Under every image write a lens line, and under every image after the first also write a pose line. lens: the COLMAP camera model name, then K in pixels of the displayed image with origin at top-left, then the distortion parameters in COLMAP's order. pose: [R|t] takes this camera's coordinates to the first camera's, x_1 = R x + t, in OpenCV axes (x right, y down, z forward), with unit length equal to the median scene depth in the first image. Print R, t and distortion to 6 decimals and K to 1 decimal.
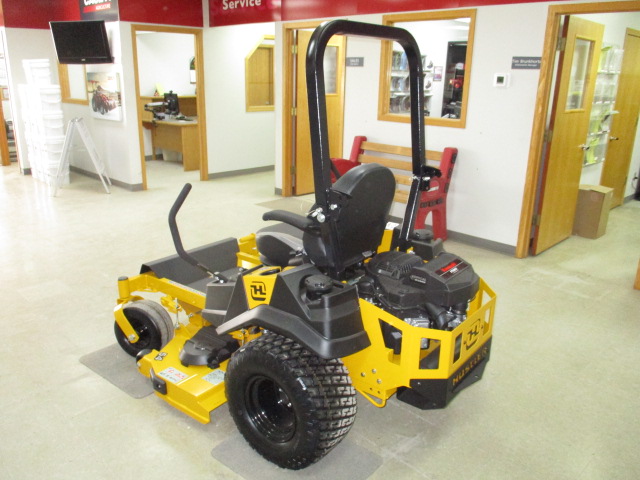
lens RADIAL K [[531.3, 0, 320.0], [0, 531.3, 240.0], [0, 0, 1]] dist [-0.087167, -0.000903]
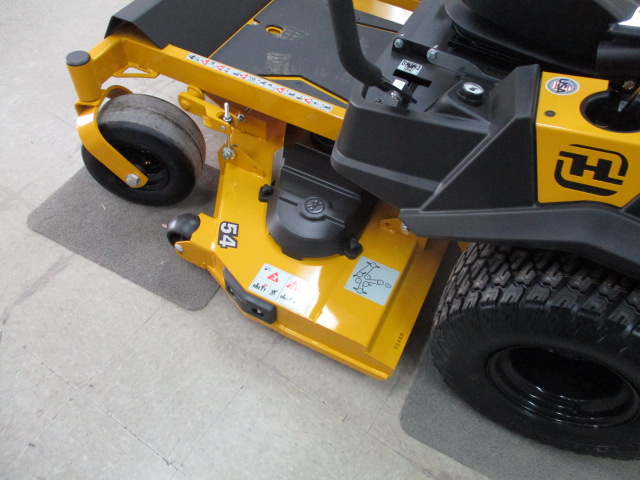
lens RADIAL K [[534.1, 0, 320.0], [0, 534.1, 240.0], [0, 0, 1]] dist [-0.049188, 0.004758]
pose [[0.976023, -0.137639, 0.168626, -0.277711], [0.008952, 0.799423, 0.600702, -0.067304], [-0.217484, -0.584790, 0.781487, 0.535961]]
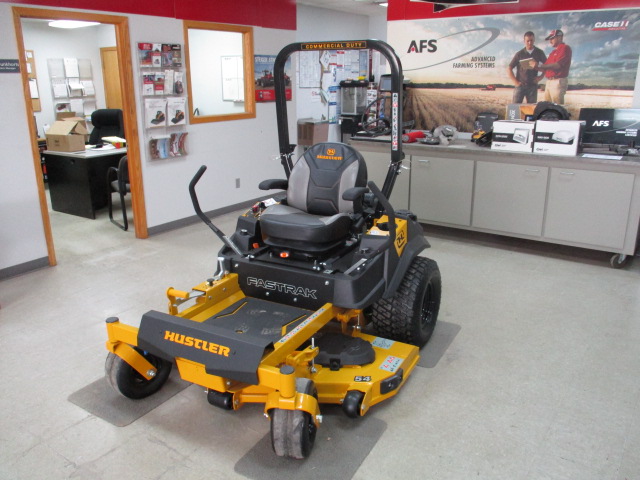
lens RADIAL K [[534.1, 0, 320.0], [0, 534.1, 240.0], [0, 0, 1]] dist [-0.049188, 0.004758]
pose [[-0.172554, -0.300644, 0.937997, -1.023290], [0.301567, 0.890428, 0.340873, -0.321544], [-0.937701, 0.341688, -0.062983, 0.960917]]
